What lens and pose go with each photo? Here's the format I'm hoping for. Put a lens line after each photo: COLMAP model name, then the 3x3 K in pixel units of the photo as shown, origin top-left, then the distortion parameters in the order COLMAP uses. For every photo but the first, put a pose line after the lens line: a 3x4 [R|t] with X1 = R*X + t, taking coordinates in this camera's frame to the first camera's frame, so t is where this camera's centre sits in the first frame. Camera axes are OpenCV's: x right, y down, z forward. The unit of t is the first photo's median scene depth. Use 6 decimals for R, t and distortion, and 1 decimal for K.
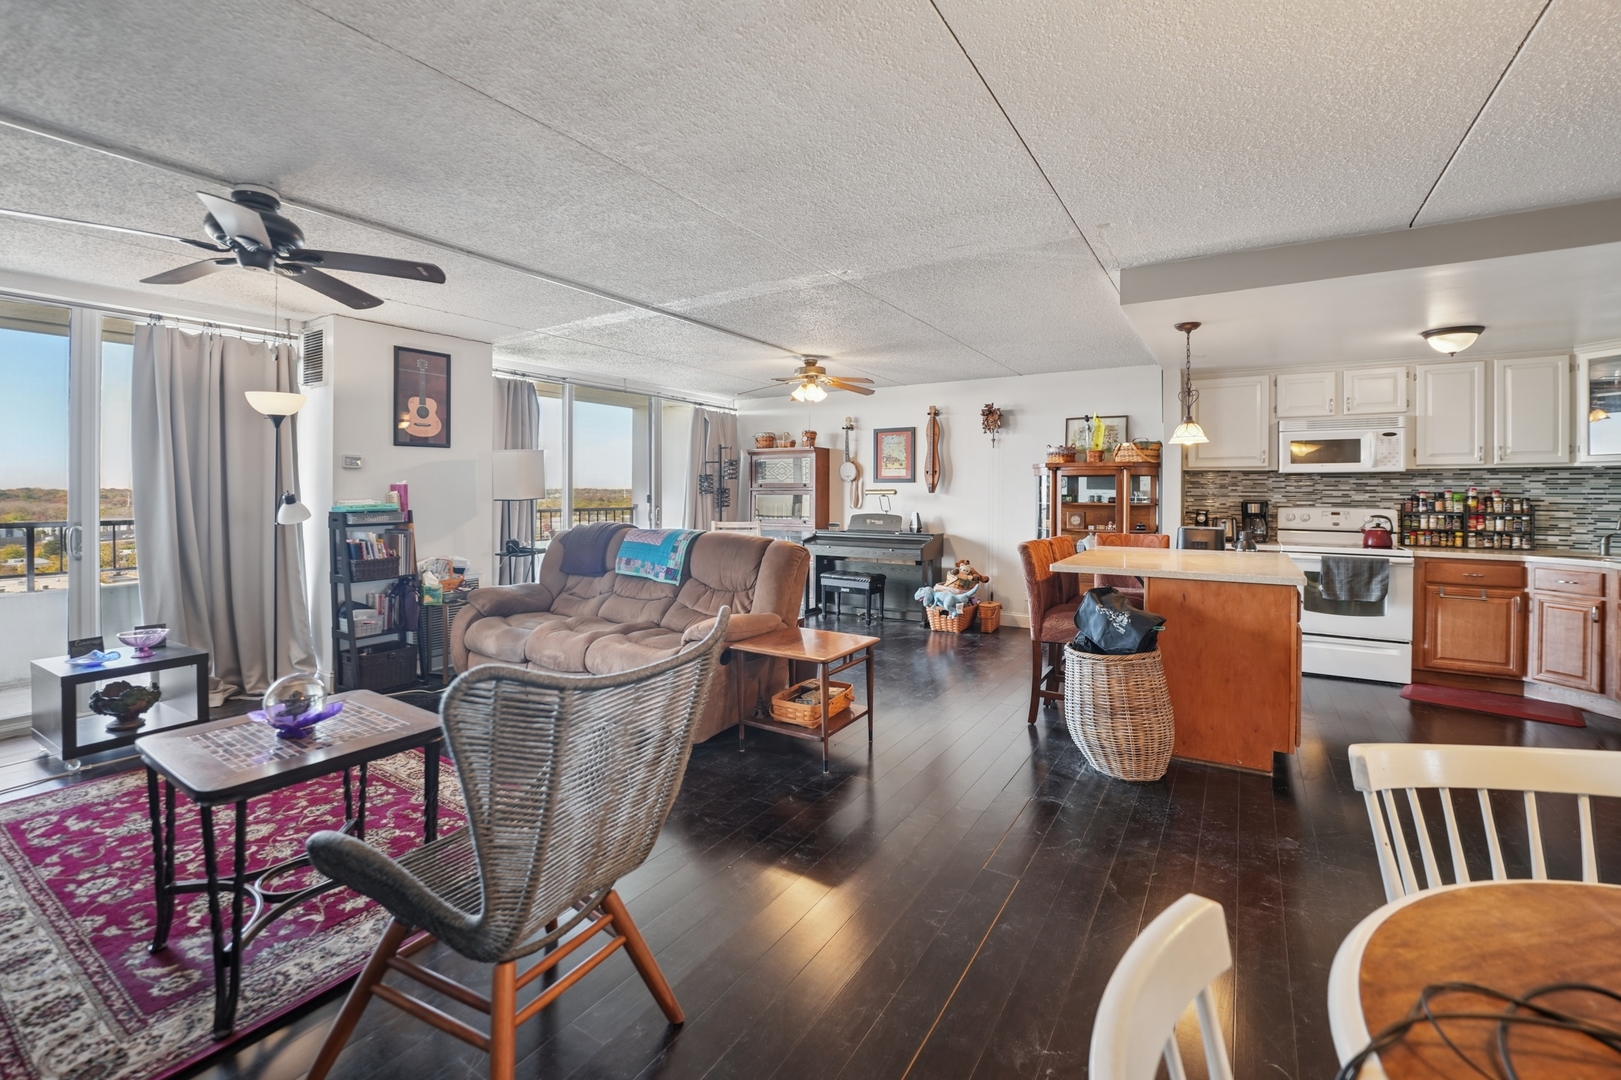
lens RADIAL K [[678.4, 0, 810.1], [0, 678.4, 493.6], [0, 0, 1]] dist [-0.024881, 0.000314]
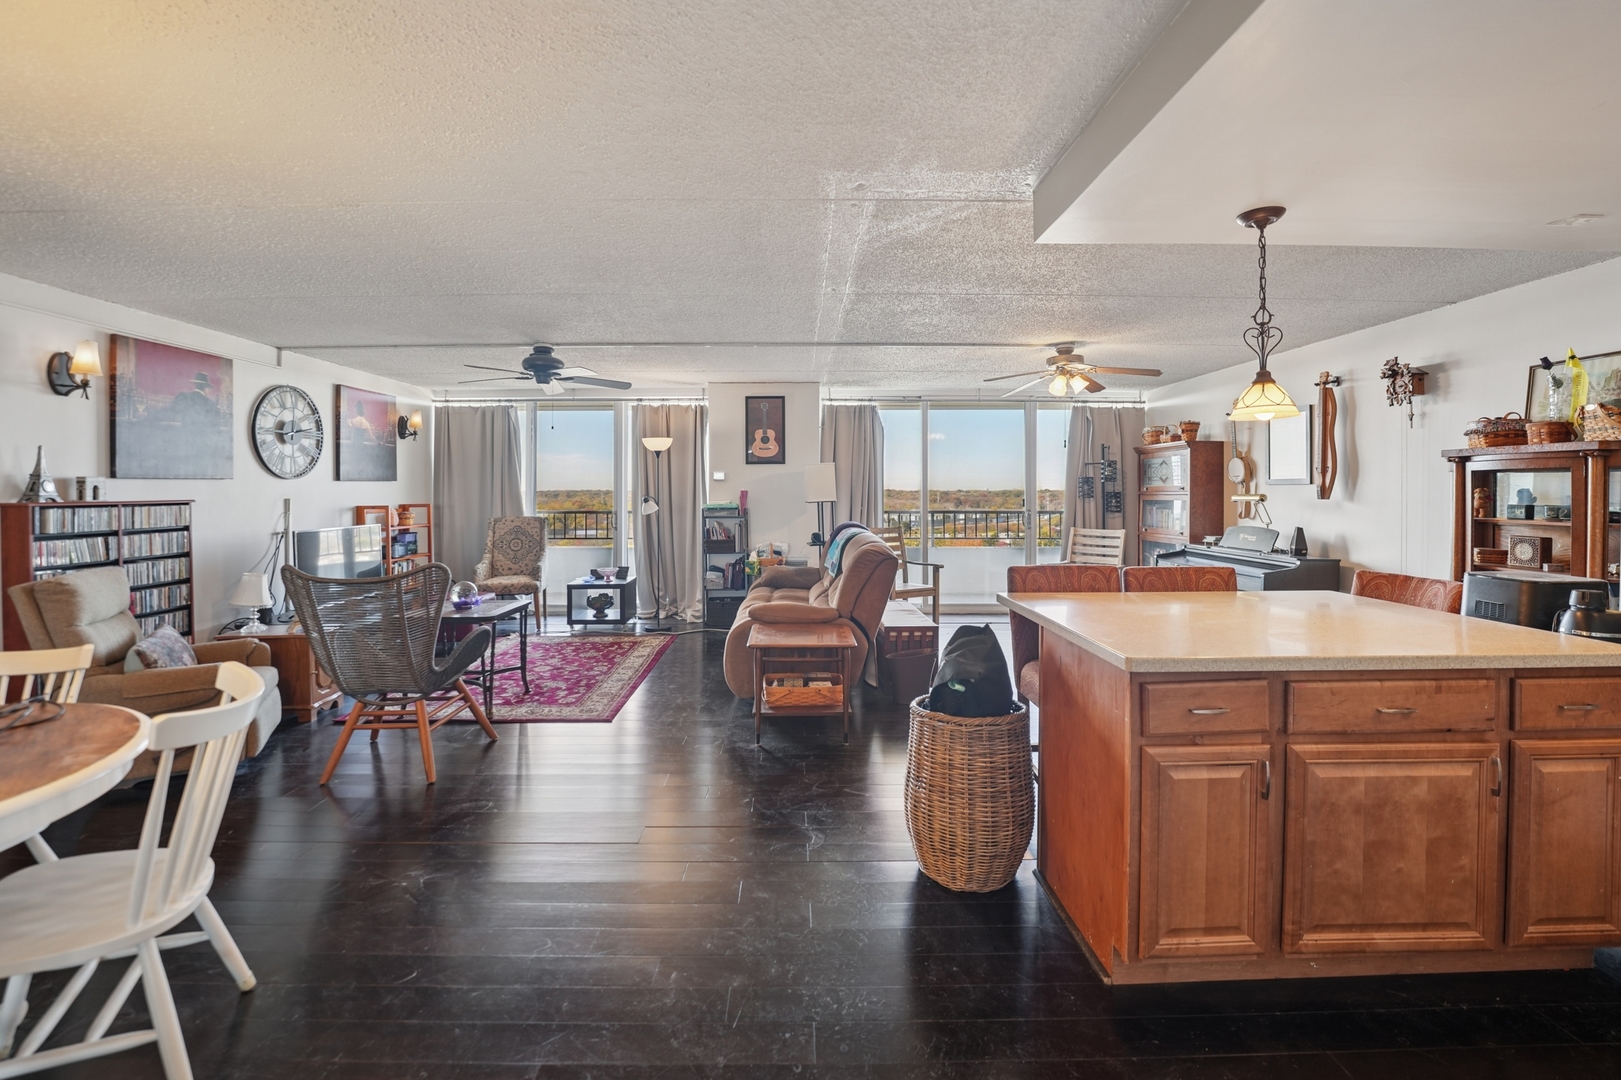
lens RADIAL K [[678.4, 0, 810.1], [0, 678.4, 493.6], [0, 0, 1]] dist [-0.024881, 0.000314]
pose [[0.553101, 0.002747, -0.833110, 0.671372], [-0.003705, 0.999993, 0.000838, -0.008341], [0.833106, 0.002623, 0.553107, 0.287839]]
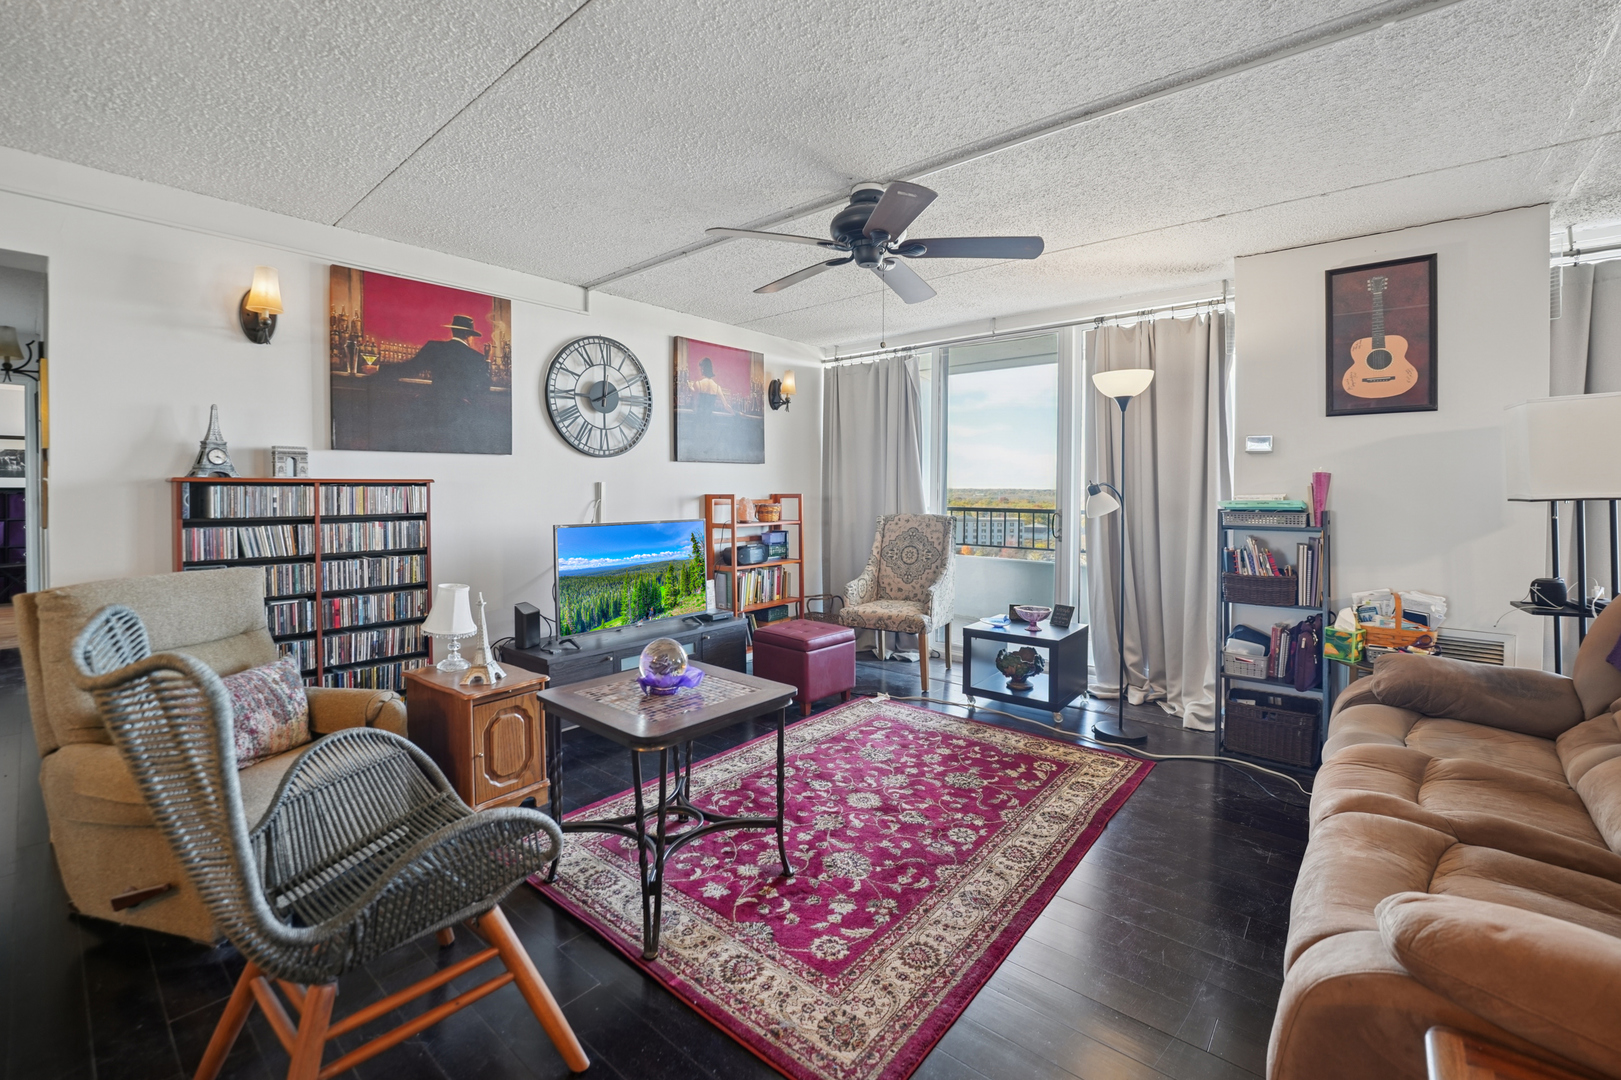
lens RADIAL K [[678.4, 0, 810.1], [0, 678.4, 493.6], [0, 0, 1]] dist [-0.024881, 0.000314]
pose [[-0.133859, 0.007250, -0.990974, 0.122691], [-0.011727, 0.999892, 0.008899, 0.007057], [0.990931, 0.012812, -0.133760, 0.552307]]
